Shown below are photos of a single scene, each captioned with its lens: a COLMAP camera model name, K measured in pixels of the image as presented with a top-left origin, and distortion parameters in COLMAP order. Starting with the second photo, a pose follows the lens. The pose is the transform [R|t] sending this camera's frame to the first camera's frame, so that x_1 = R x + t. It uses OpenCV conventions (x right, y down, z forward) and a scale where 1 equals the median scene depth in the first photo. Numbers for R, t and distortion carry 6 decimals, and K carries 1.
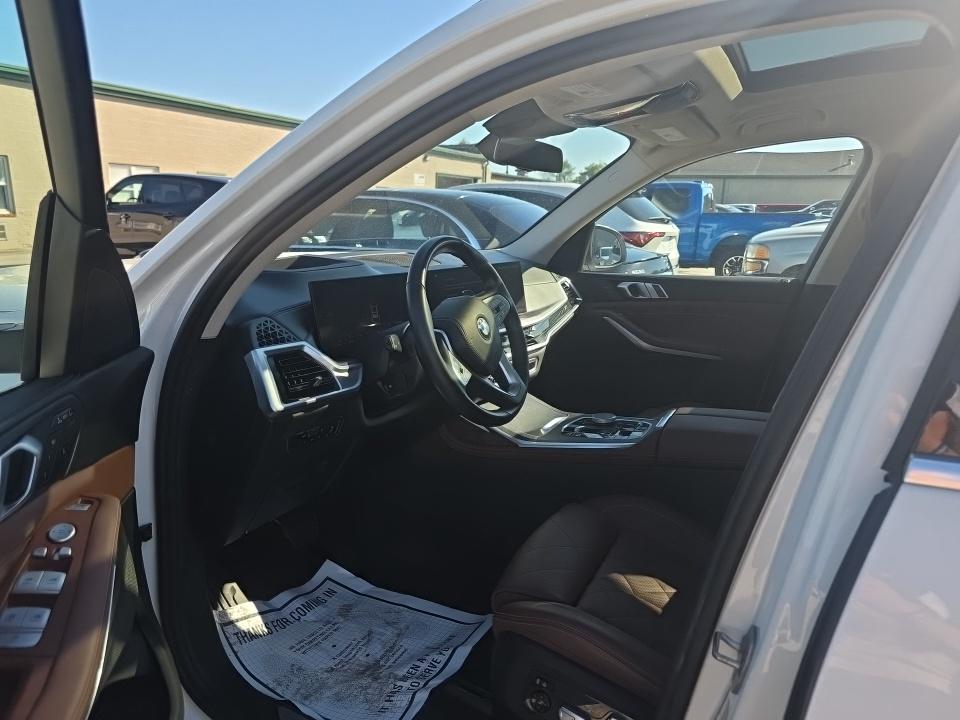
lens RADIAL K [[662.3, 0, 483.9], [0, 662.3, 361.8], [0, 0, 1]] dist [0.051364, -0.051241]
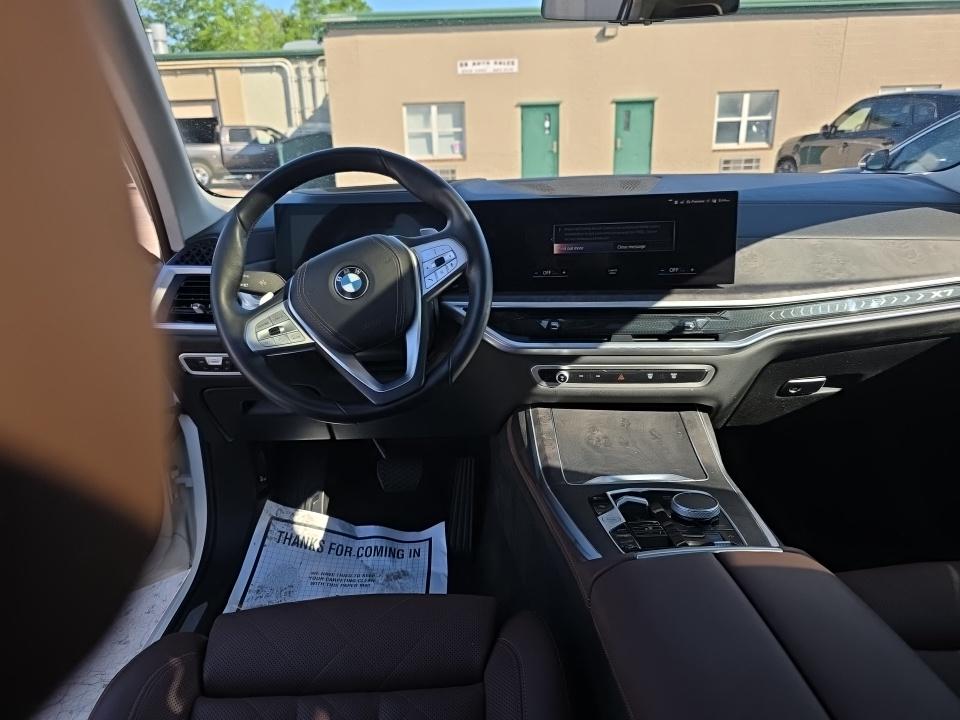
lens RADIAL K [[662.3, 0, 483.9], [0, 662.3, 361.8], [0, 0, 1]] dist [0.051364, -0.051241]
pose [[0.477731, 0.242443, -0.844390, 0.552034], [-0.161226, 0.969037, 0.187014, -0.102038], [0.863585, 0.046795, 0.502026, 0.634693]]
